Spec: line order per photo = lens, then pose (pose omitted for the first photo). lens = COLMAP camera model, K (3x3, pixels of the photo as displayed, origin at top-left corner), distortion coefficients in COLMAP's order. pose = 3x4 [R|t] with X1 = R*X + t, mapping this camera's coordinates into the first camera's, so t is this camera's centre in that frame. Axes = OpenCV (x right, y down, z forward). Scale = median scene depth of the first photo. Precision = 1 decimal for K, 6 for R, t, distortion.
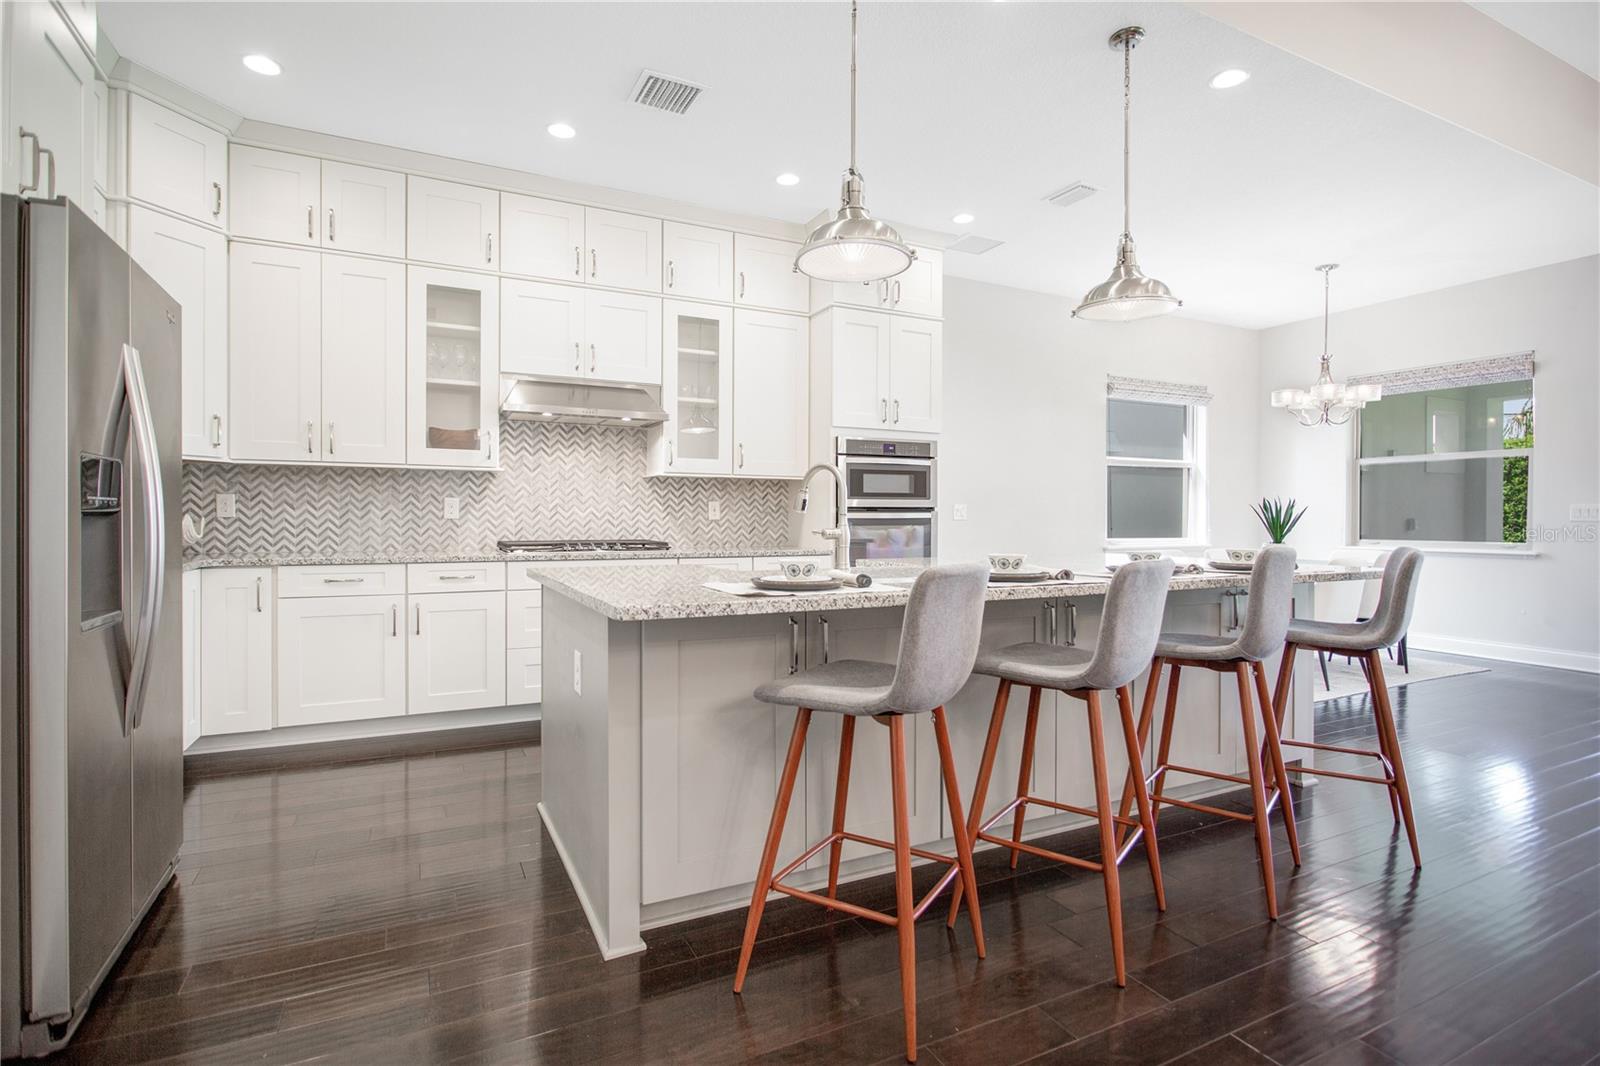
lens RADIAL K [[766.0, 0, 783.0], [0, 766.0, 526.3], [0, 0, 1]] dist [-0.011078, 0.000326]
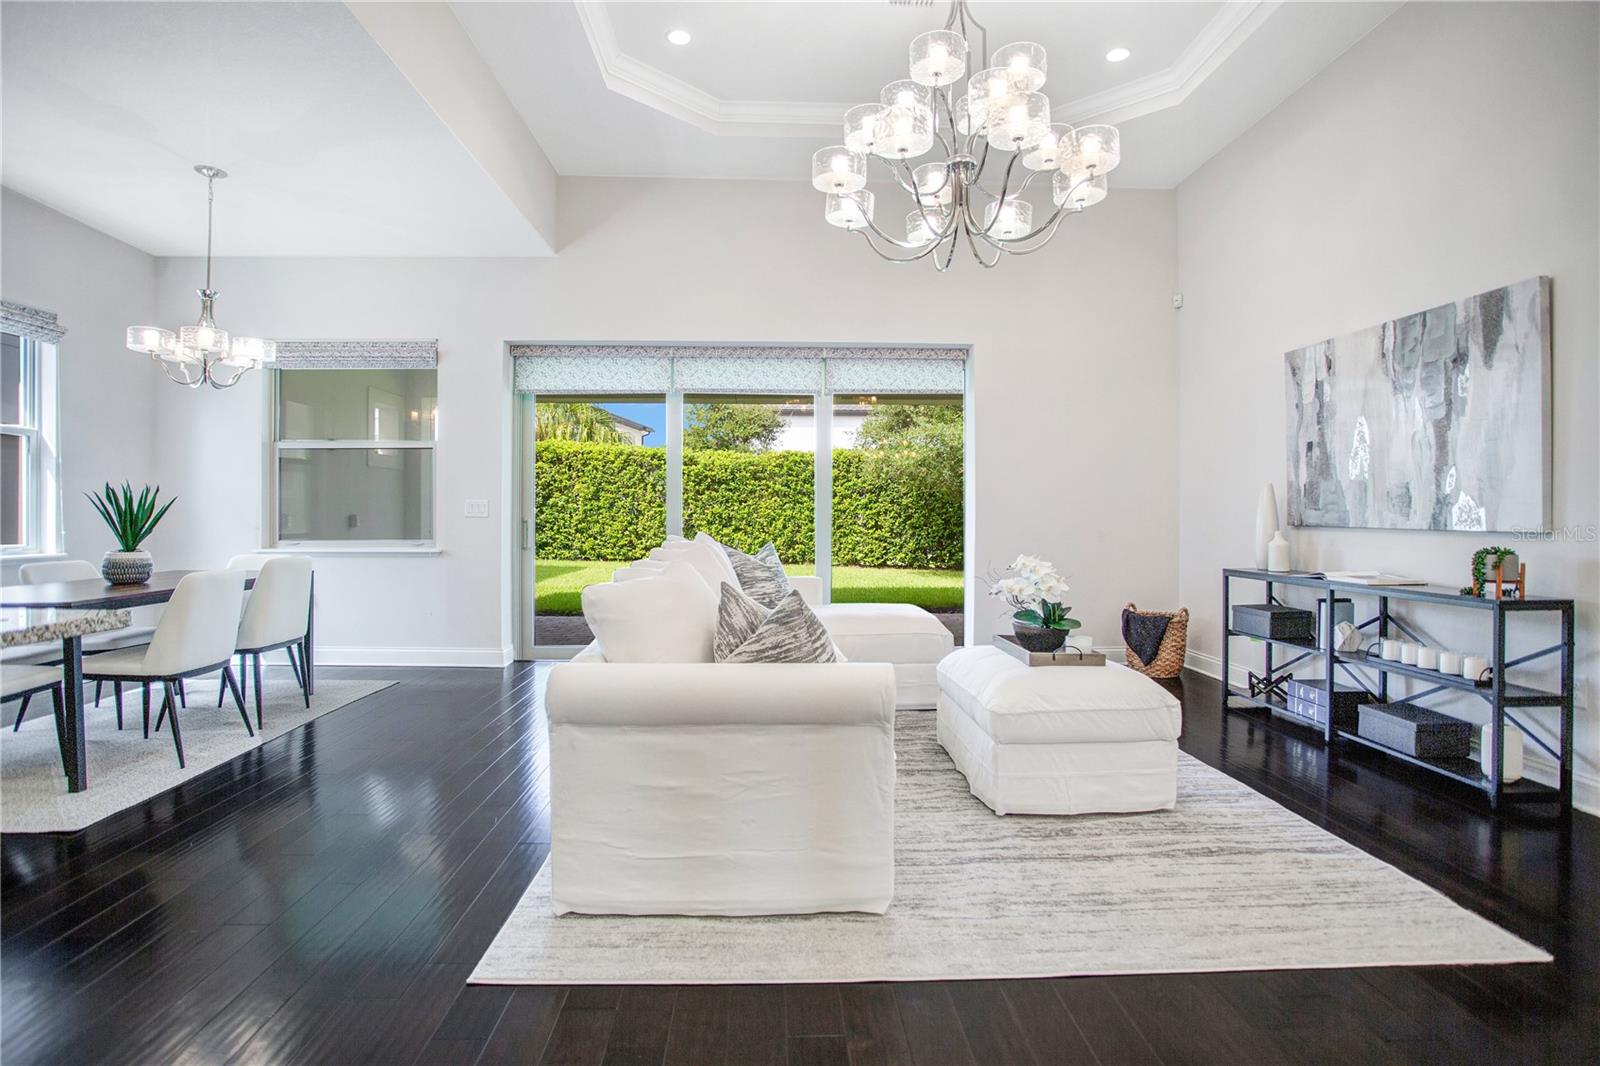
lens RADIAL K [[790.5, 0, 782.5], [0, 790.5, 516.8], [0, 0, 1]] dist [-0.084158, 0.033560]
pose [[0.411939, -0.002149, 0.911209, 0.279414], [0.008950, 0.999959, -0.001687, -0.001761], [-0.911167, 0.008850, 0.411941, 0.201218]]
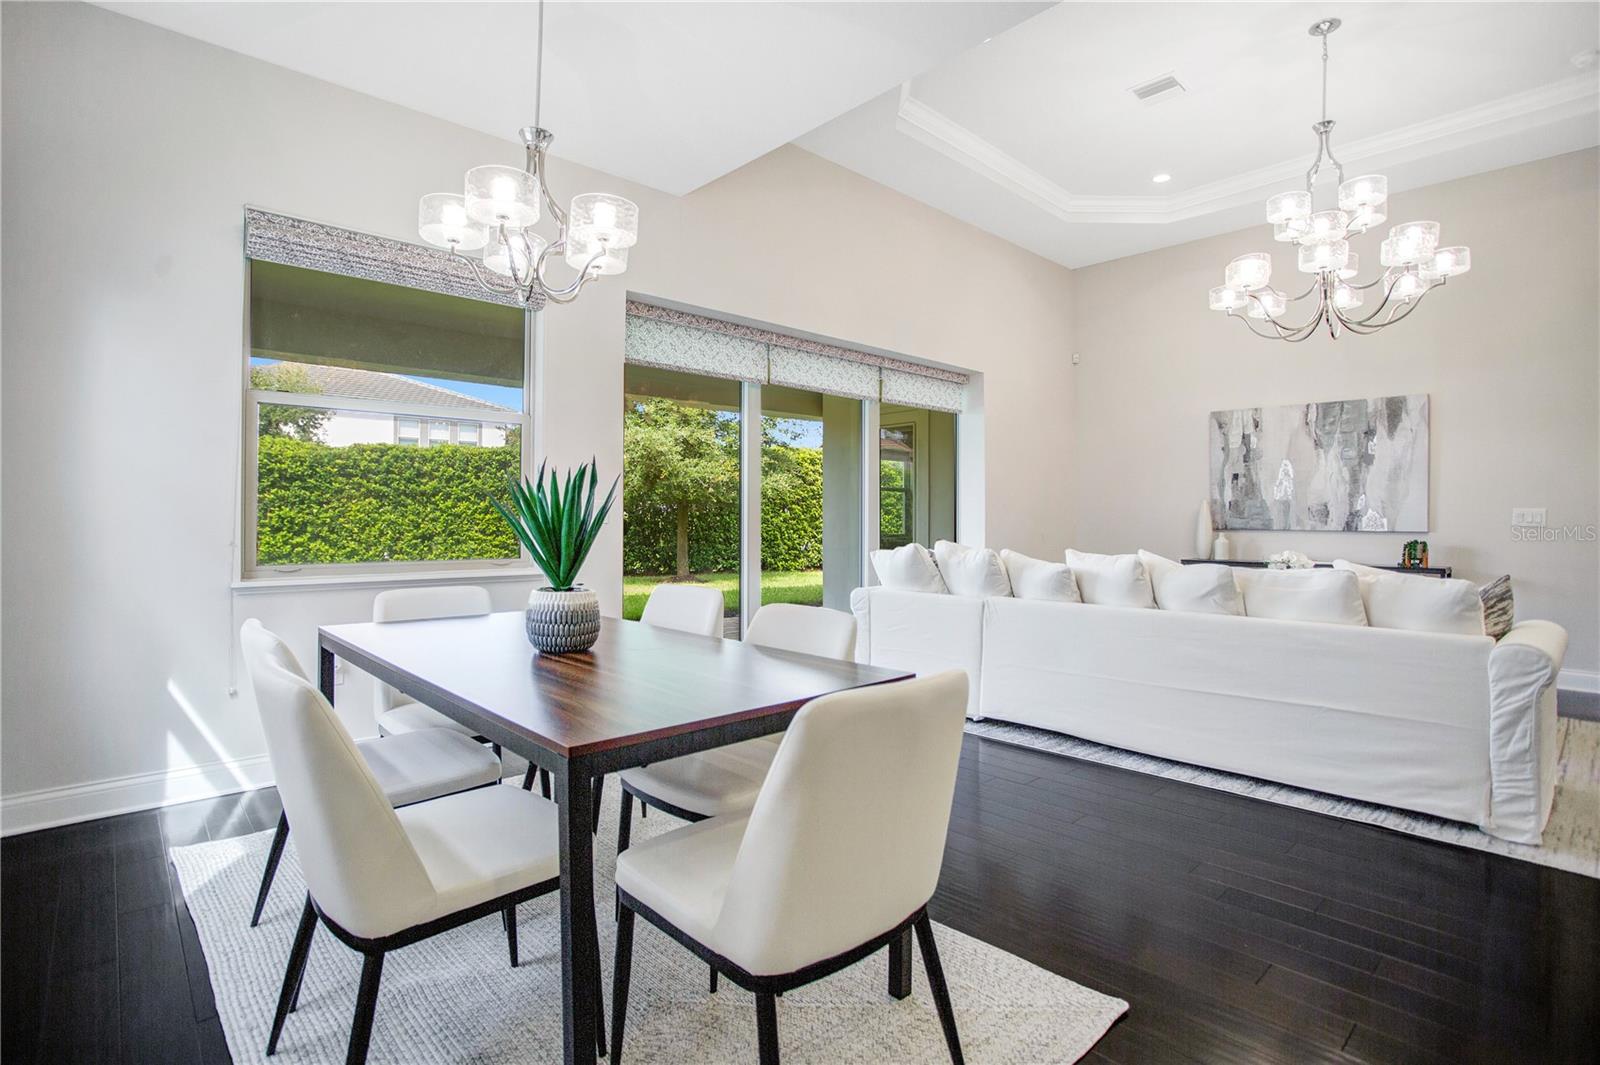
lens RADIAL K [[790.5, 0, 782.5], [0, 790.5, 516.3], [0, 0, 1]] dist [-0.084158, 0.033560]
pose [[-0.291576, 0.003341, 0.956542, 0.280260], [0.008055, 0.999967, -0.001038, -0.012592], [-0.956514, 0.007403, -0.291593, 1.008909]]
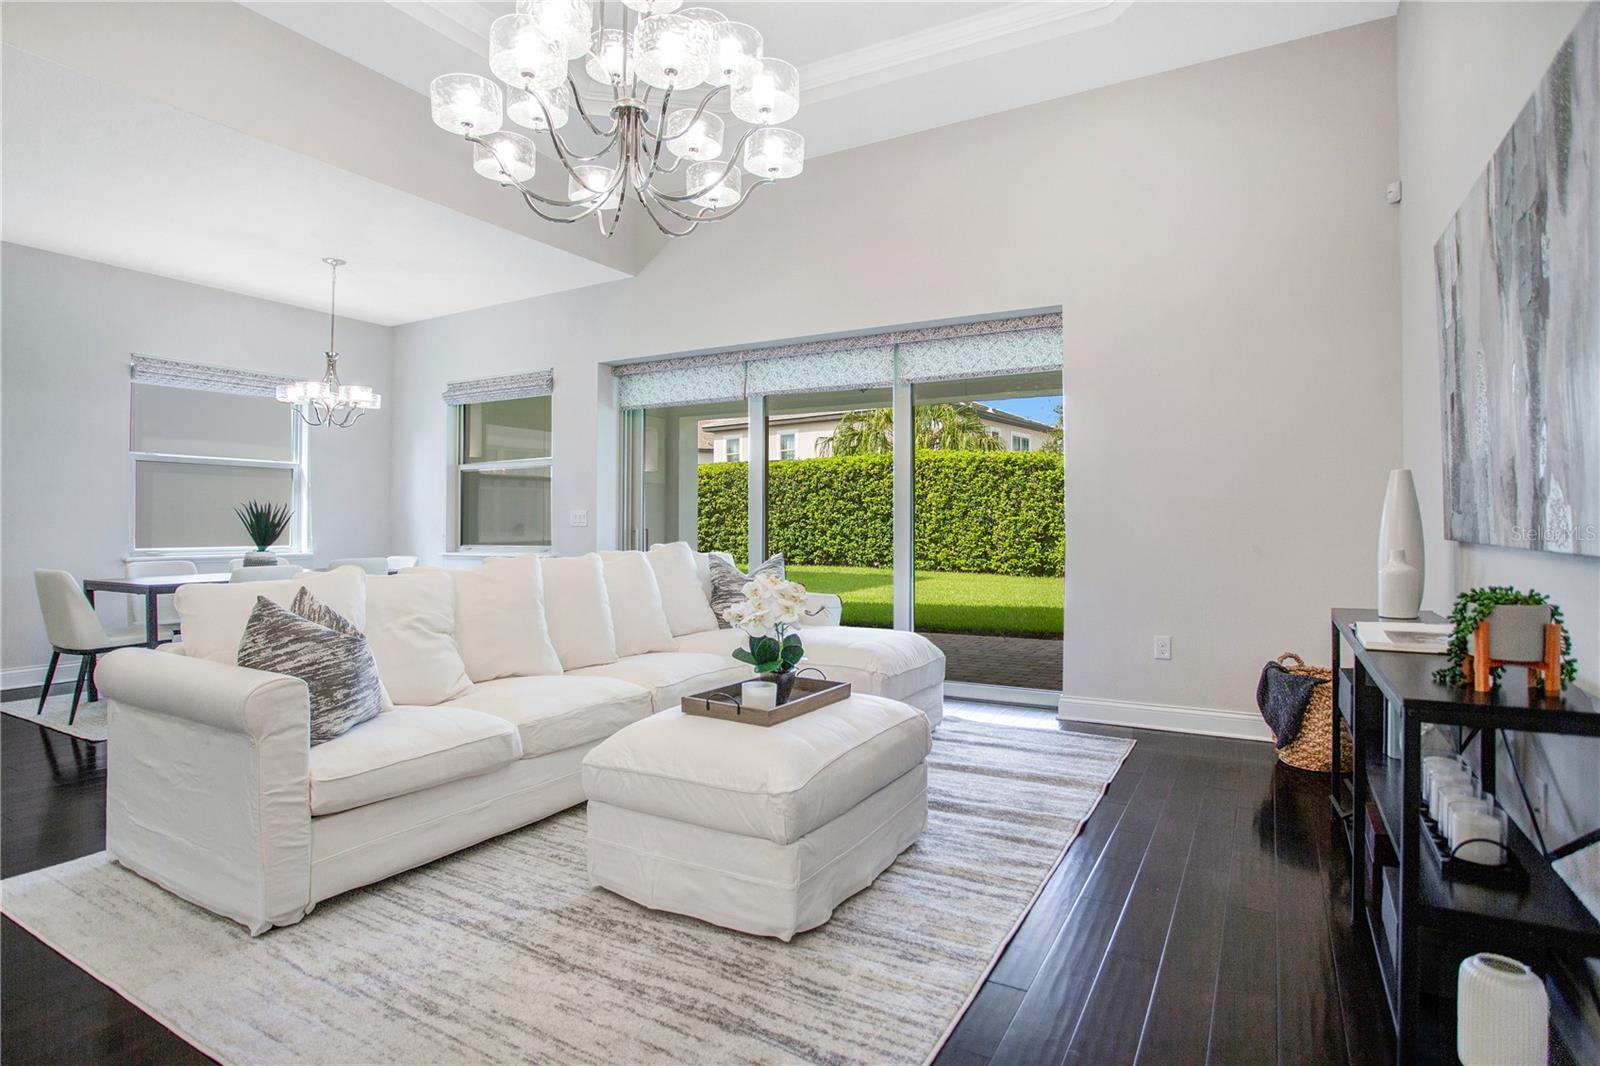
lens RADIAL K [[809.8, 0, 794.6], [0, 809.8, 528.6], [0, 0, 1]] dist [-0.039086, 0.000215]
pose [[0.828541, -0.004952, 0.559907, 0.628999], [0.008419, 0.999958, -0.003614, 0.001635], [-0.559866, 0.007708, 0.828547, -0.123764]]
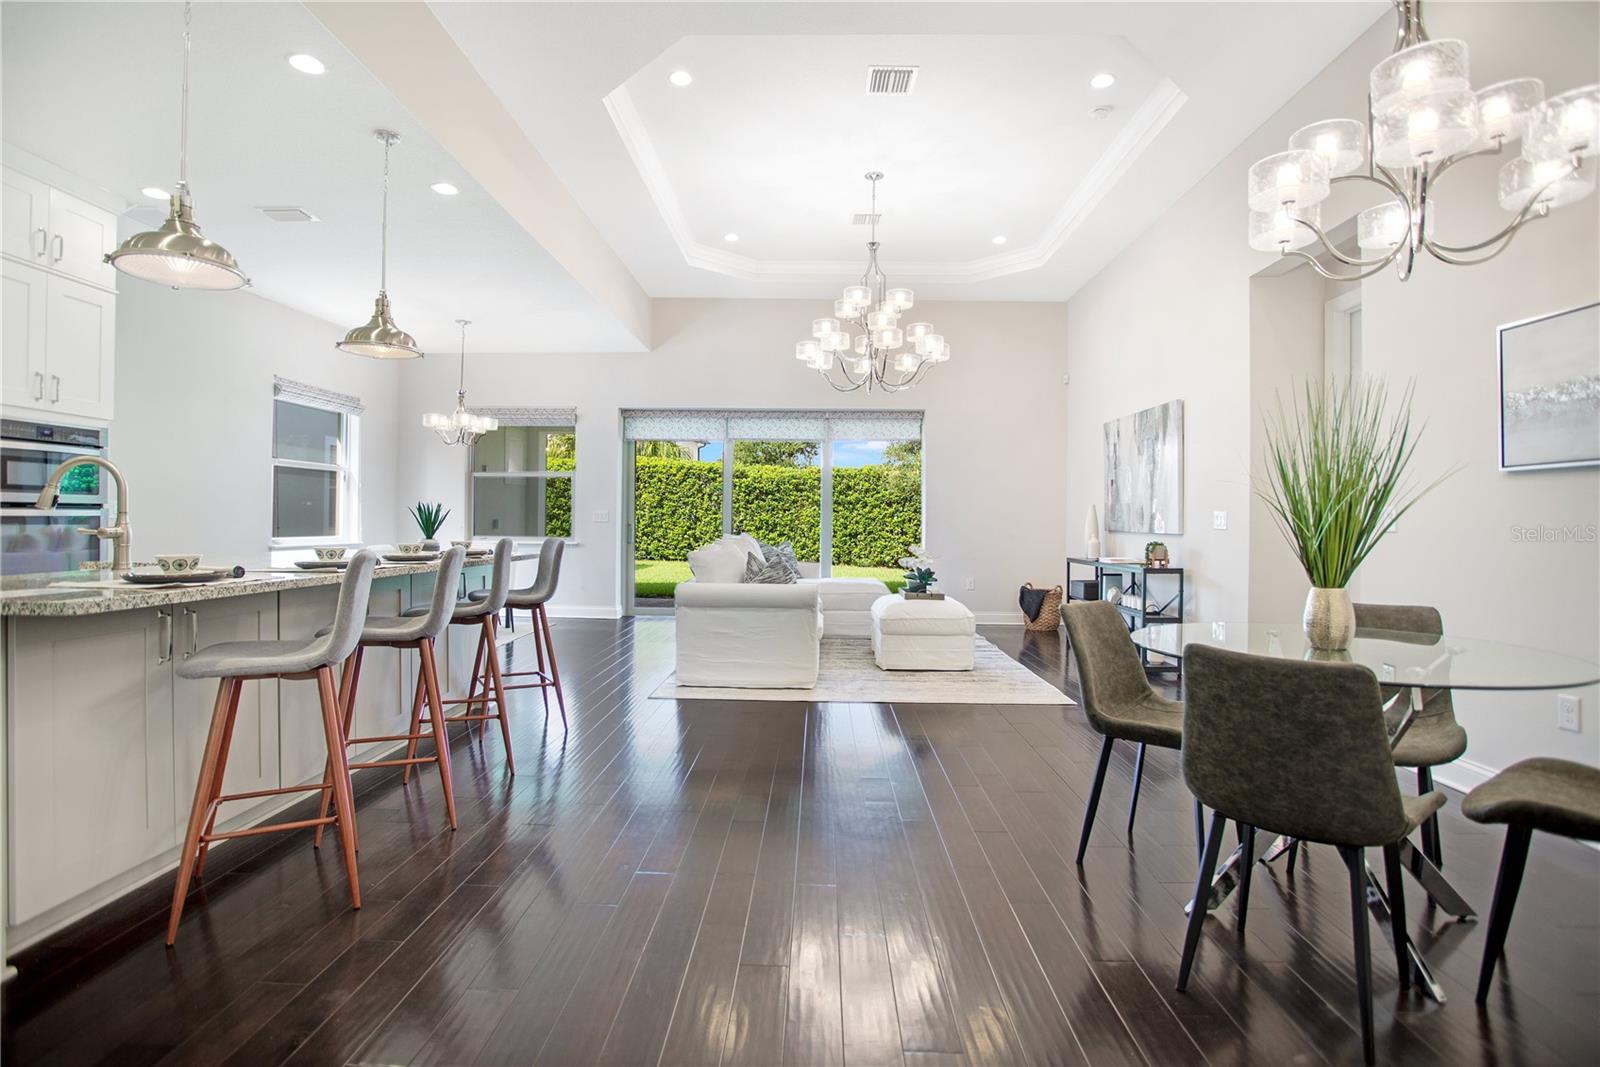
lens RADIAL K [[796.1, 0, 775.9], [0, 796.1, 526.0], [0, 0, 1]] dist [-0.088610, 0.000480]
pose [[0.479299, -0.001152, 0.877651, -0.183614], [0.000568, 0.999999, 0.001003, 0.000766], [-0.877652, 0.000018, 0.479299, -0.089163]]
